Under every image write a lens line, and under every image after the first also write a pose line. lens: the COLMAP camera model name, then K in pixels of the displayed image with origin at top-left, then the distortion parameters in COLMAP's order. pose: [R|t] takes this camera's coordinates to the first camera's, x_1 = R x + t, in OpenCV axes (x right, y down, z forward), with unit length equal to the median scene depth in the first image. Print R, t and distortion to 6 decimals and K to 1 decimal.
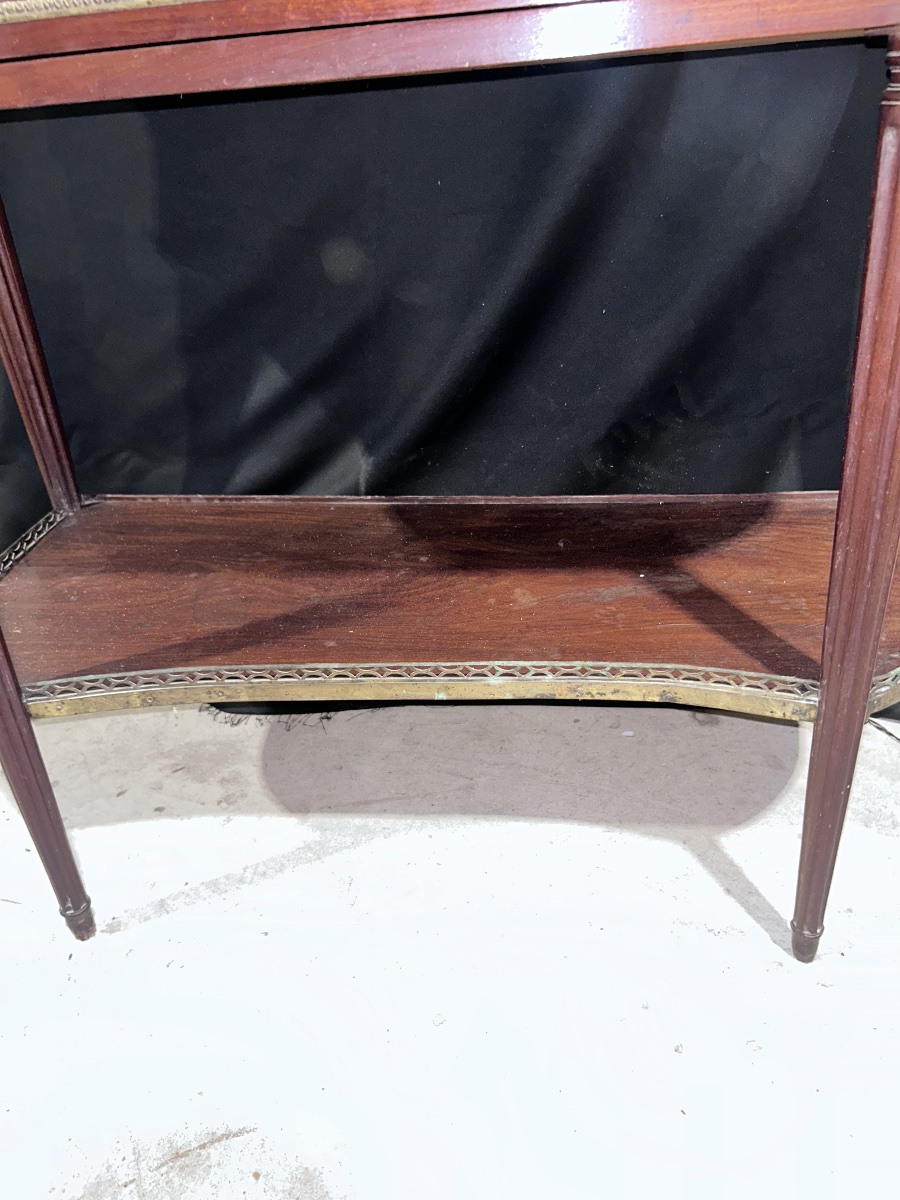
lens RADIAL K [[911.5, 0, 450.0], [0, 911.5, 600.0], [0, 0, 1]] dist [0.129831, -0.289588]
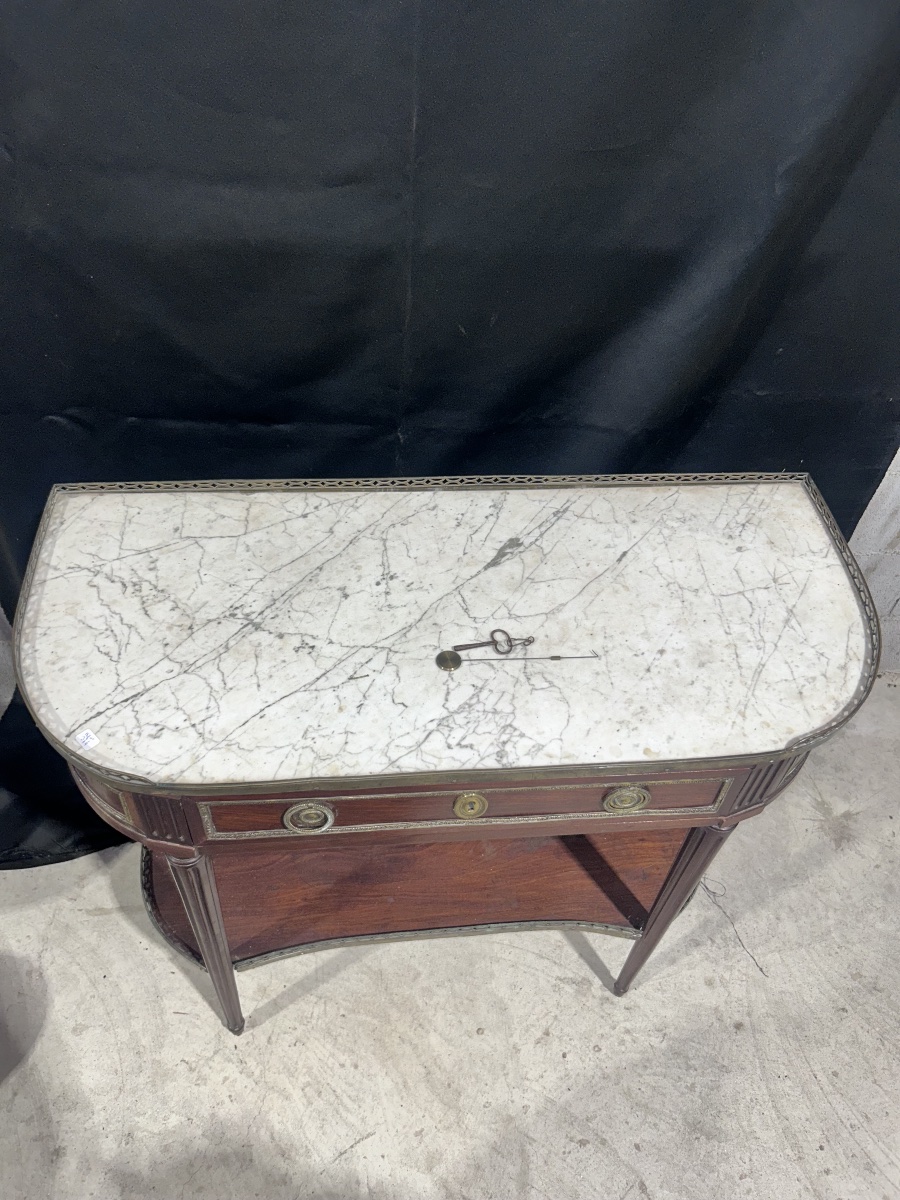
lens RADIAL K [[911.5, 0, 450.0], [0, 911.5, 600.0], [0, 0, 1]] dist [0.129831, -0.289588]
pose [[0.967886, -0.067291, 0.242218, -0.355135], [-0.014503, 0.946958, 0.321030, -0.933191], [-0.250972, -0.314233, 0.915571, -0.432575]]
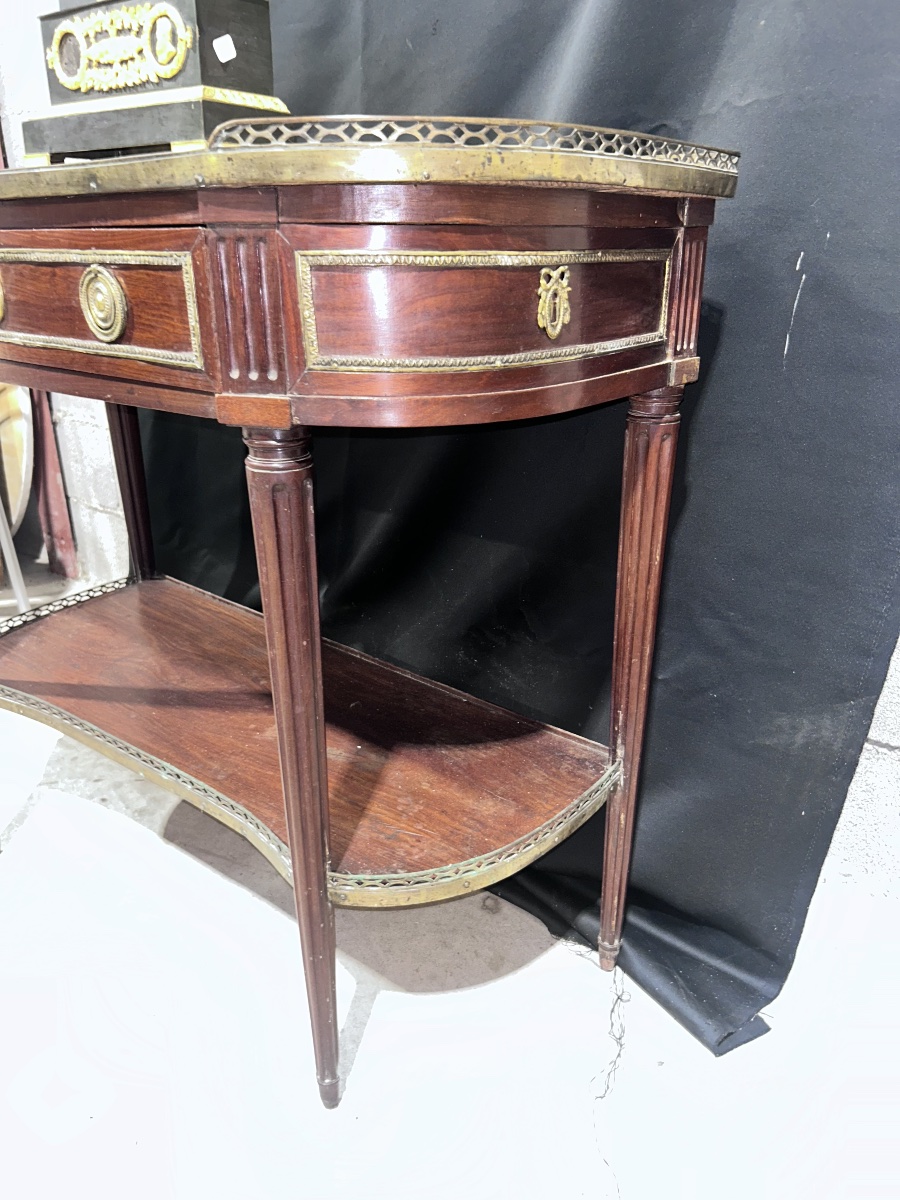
lens RADIAL K [[904.7, 0, 450.0], [0, 904.7, 600.0], [0, 0, 1]] dist [0.063048, -0.065145]
pose [[0.852250, 0.263866, -0.451712, 0.738642], [-0.314120, 0.948601, -0.038531, -0.186846], [0.418328, 0.174730, 0.891331, -0.062544]]
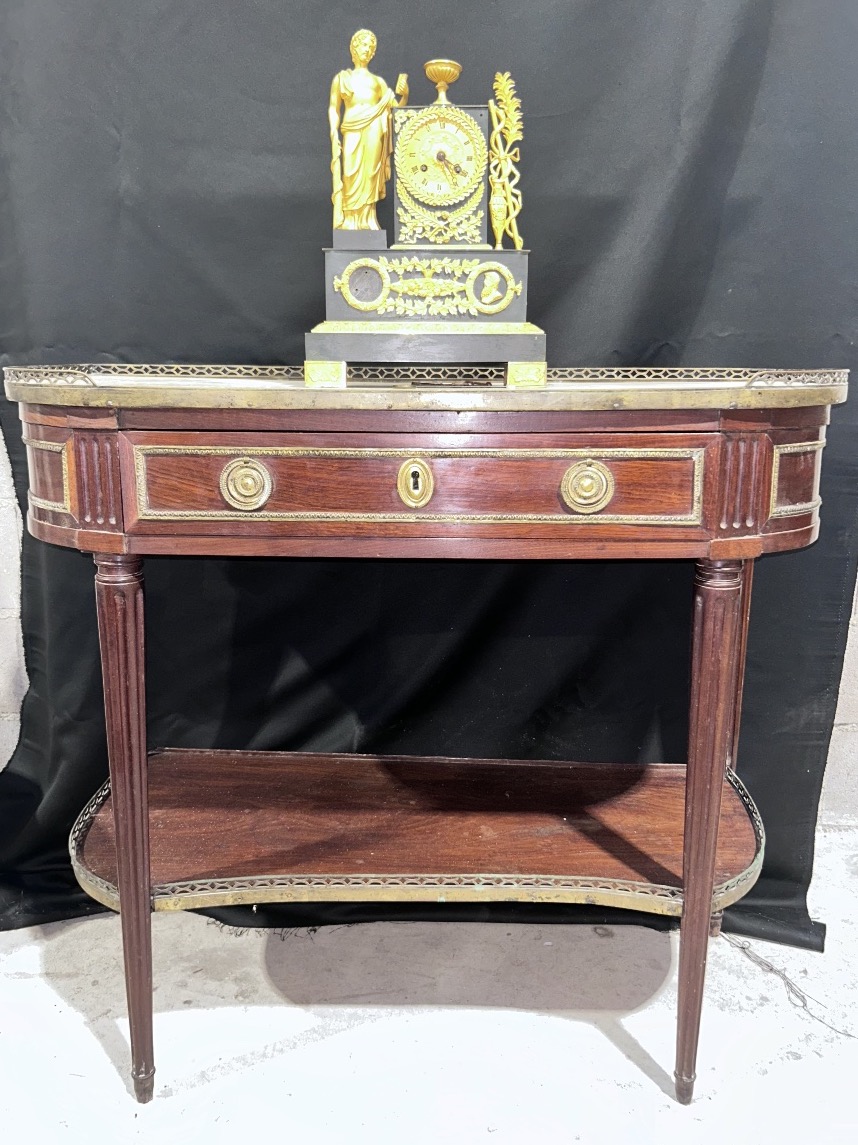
lens RADIAL K [[915.1, 0, 429.0], [0, 915.1, 572.5], [0, 0, 1]] dist [0.020864, -0.010573]
pose [[0.991941, 0.056229, 0.113538, -0.180979], [-0.021298, 0.957373, -0.288067, 0.021380], [-0.124896, 0.283327, 0.950856, -0.449338]]
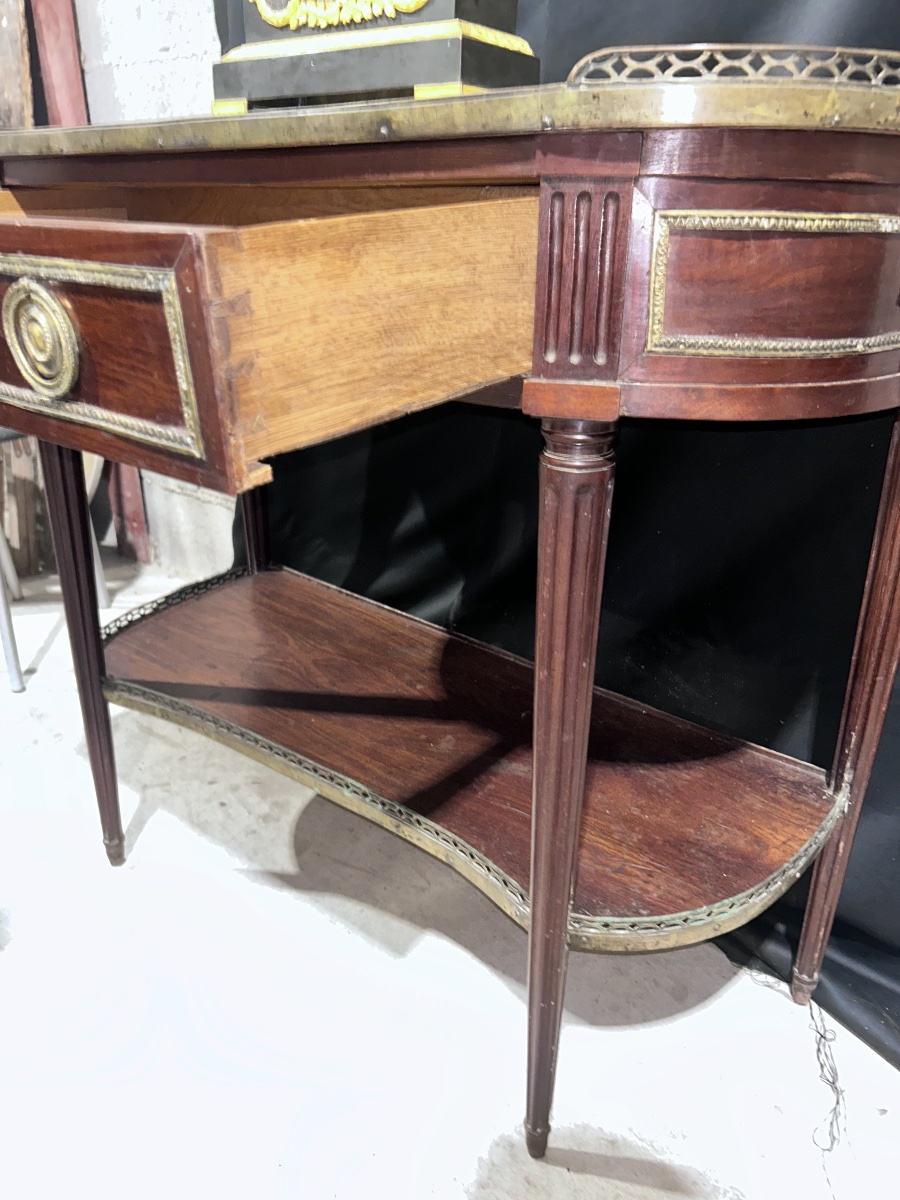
lens RADIAL K [[906.4, 0, 459.3], [0, 906.4, 608.4], [0, 0, 1]] dist [0.056355, -0.059027]
pose [[0.851791, 0.290779, -0.435775, 0.500648], [-0.328590, 0.944395, -0.012115, -0.144096], [0.408021, 0.153511, 0.899974, -0.076734]]
